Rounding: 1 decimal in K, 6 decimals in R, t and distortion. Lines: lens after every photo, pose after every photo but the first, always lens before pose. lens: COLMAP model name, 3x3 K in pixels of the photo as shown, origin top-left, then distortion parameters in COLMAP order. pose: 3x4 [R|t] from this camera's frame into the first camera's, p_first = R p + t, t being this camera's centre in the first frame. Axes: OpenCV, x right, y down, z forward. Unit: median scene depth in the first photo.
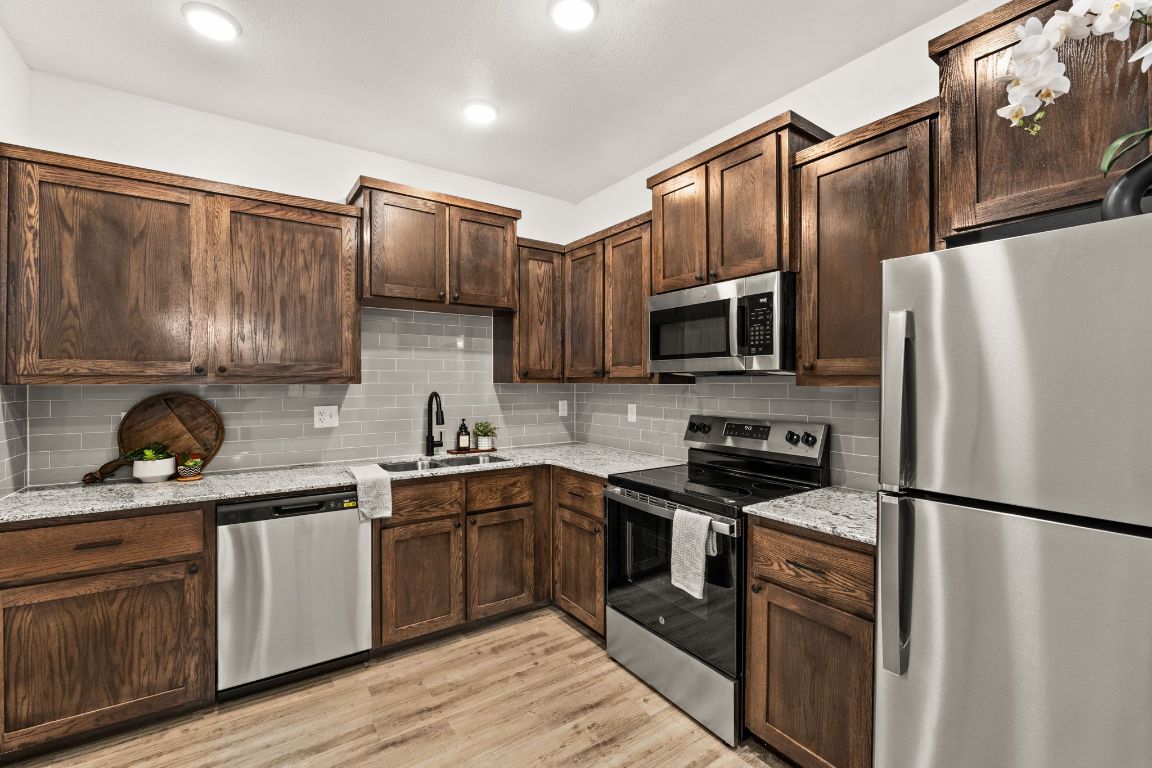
lens RADIAL K [[483.4, 0, 552.5], [0, 483.4, 382.5], [0, 0, 1]] dist [-0.003342, -0.000769]
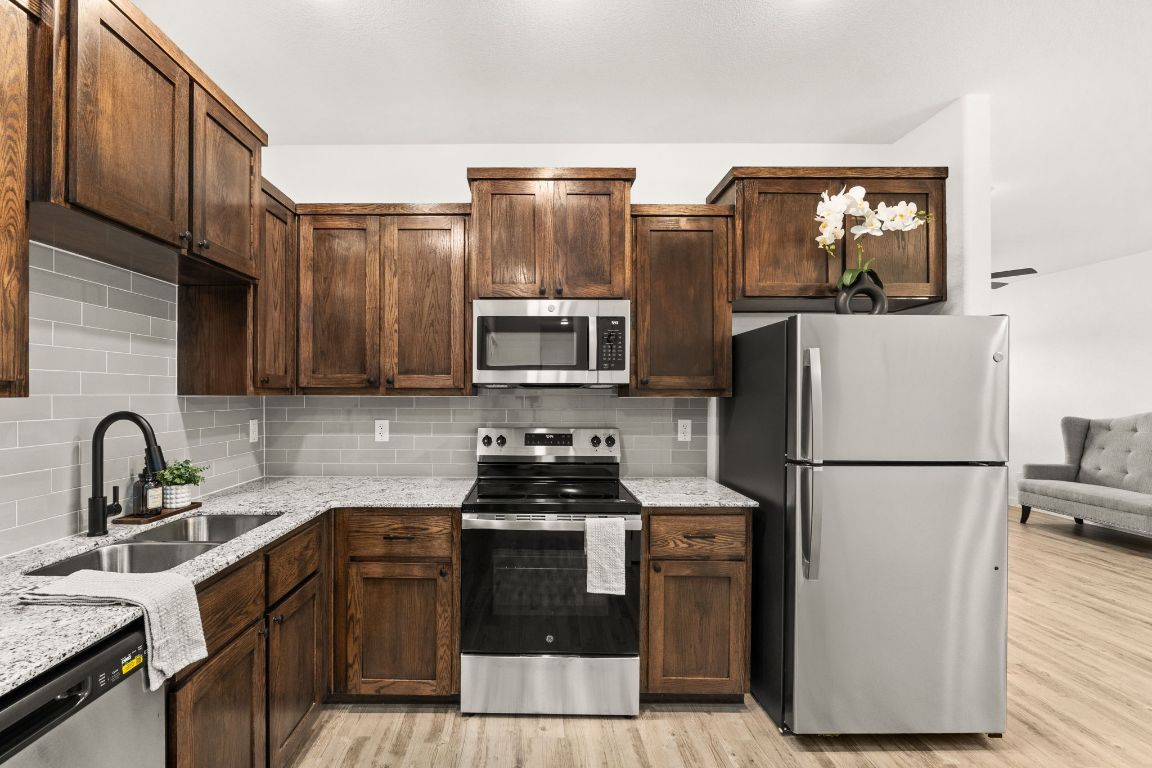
lens RADIAL K [[519.4, 0, 510.1], [0, 519.4, 394.5], [0, 0, 1]] dist [-0.004519, 0.001140]
pose [[0.563987, -0.000589, 0.825784, -0.578277], [-0.000067, 1.000000, 0.000759, -0.000140], [-0.825784, -0.000484, 0.563987, 0.404098]]
